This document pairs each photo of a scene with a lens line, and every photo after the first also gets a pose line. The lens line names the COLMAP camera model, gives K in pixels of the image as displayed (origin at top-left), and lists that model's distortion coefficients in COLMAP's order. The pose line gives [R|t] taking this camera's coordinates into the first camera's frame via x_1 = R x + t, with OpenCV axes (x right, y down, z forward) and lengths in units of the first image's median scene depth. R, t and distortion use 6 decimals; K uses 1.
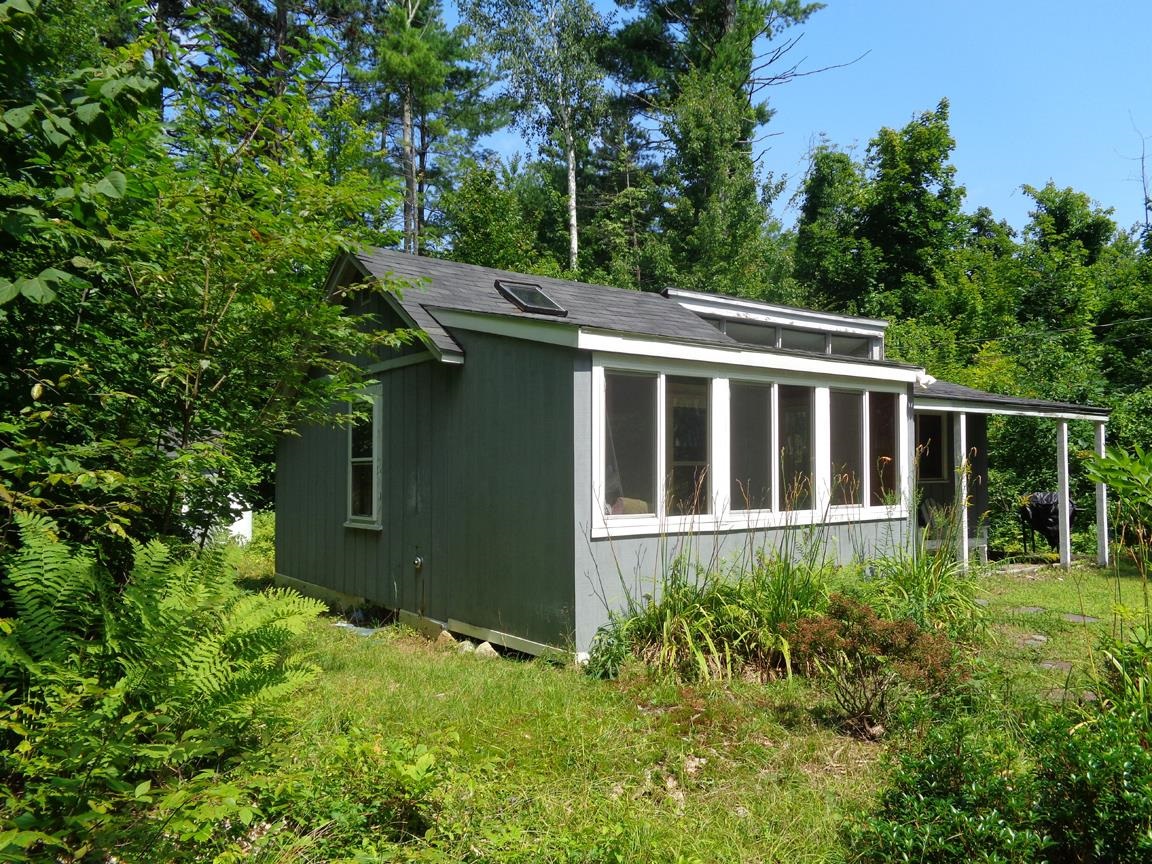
lens RADIAL K [[875.4, 0, 576.0], [0, 875.4, 432.0], [0, 0, 1]] dist [0.034159, 0.002238]
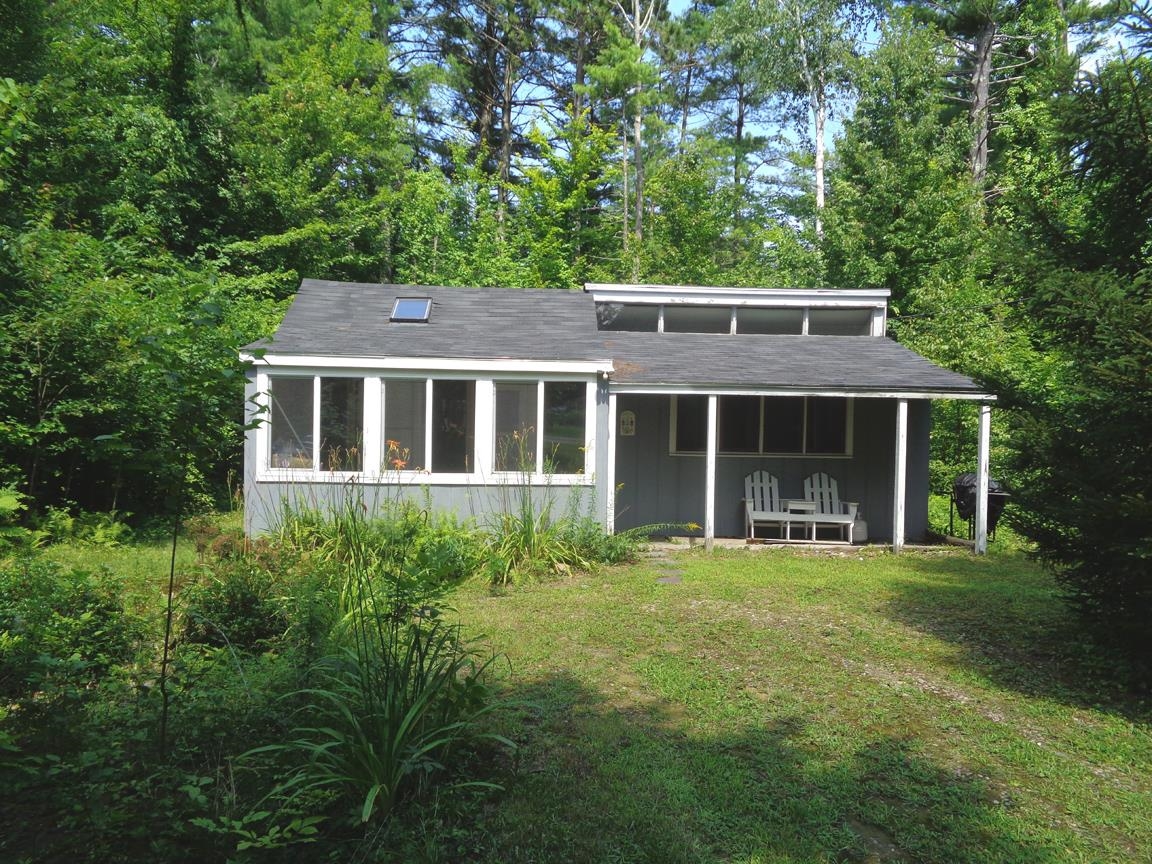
lens RADIAL K [[875.4, 0, 576.0], [0, 875.4, 432.0], [0, 0, 1]] dist [0.034159, 0.002238]
pose [[0.812649, 0.036974, -0.581579, 1.176114], [0.000079, 0.997978, 0.063557, -0.058467], [0.582753, -0.051695, 0.811003, 0.026126]]
